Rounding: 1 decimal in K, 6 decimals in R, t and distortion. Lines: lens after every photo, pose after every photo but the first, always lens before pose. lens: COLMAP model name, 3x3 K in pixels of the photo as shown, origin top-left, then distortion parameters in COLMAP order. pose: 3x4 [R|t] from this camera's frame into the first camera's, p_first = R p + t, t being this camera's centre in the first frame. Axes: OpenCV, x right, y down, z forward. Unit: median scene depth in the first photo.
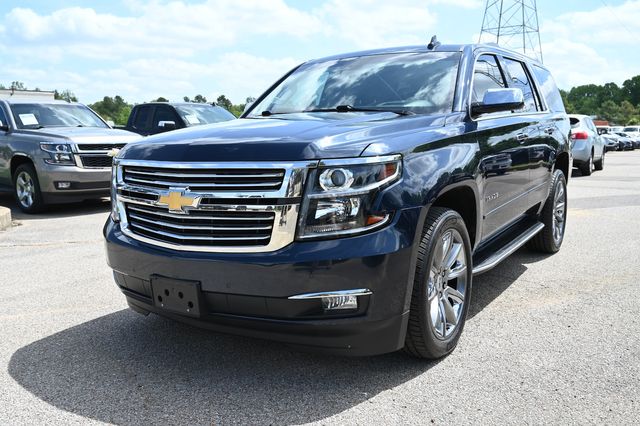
lens RADIAL K [[646.3, 0, 307.1], [0, 646.3, 215.8], [0, 0, 1]] dist [0.018270, 0.011050]
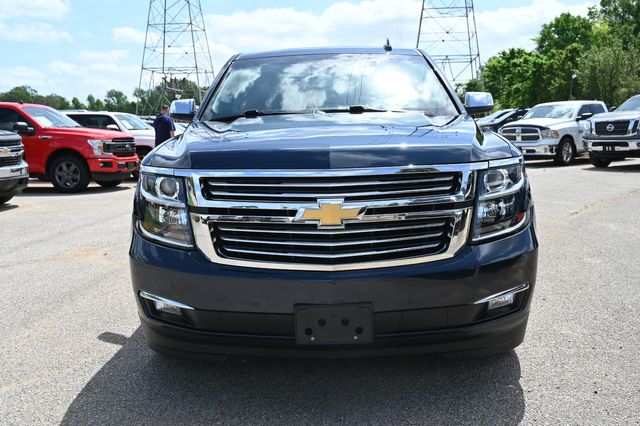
lens RADIAL K [[679.6, 0, 320.0], [0, 679.6, 213.0], [0, 0, 1]] dist [0.007638, 0.002703]
pose [[0.821738, -0.075018, 0.564906, -0.727046], [0.079939, 0.996670, 0.016071, -0.040792], [-0.564231, 0.031951, 0.824999, 0.258382]]
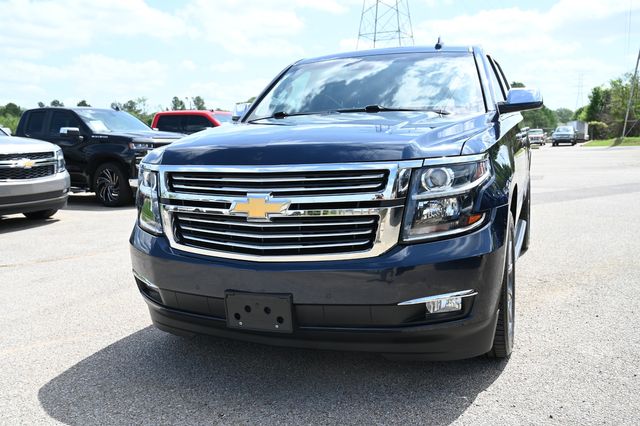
lens RADIAL K [[669.2, 0, 320.0], [0, 669.2, 213.0], [0, 0, 1]] dist [0.001170, 0.014577]
pose [[0.975491, -0.039369, 0.216491, -0.321210], [0.043052, 0.998997, -0.012319, -0.000537], [-0.215788, 0.021338, 0.976207, 0.053550]]
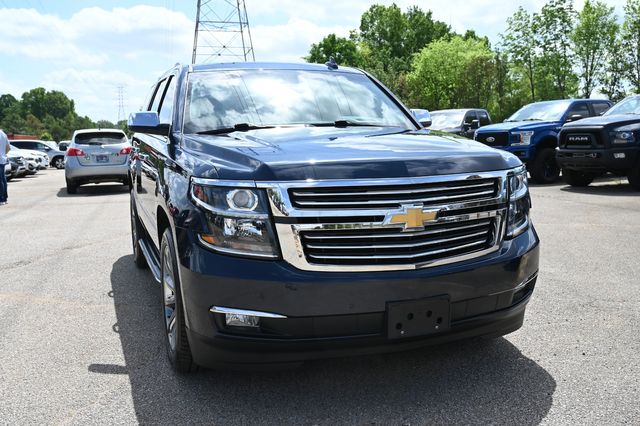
lens RADIAL K [[720.5, 0, 320.0], [0, 720.5, 213.0], [0, 0, 1]] dist [-0.002236, 0.000125]
pose [[0.528390, -0.085212, 0.844715, -1.177520], [0.116519, 0.992814, 0.027267, -0.075888], [-0.840968, 0.084017, 0.534522, 0.545434]]
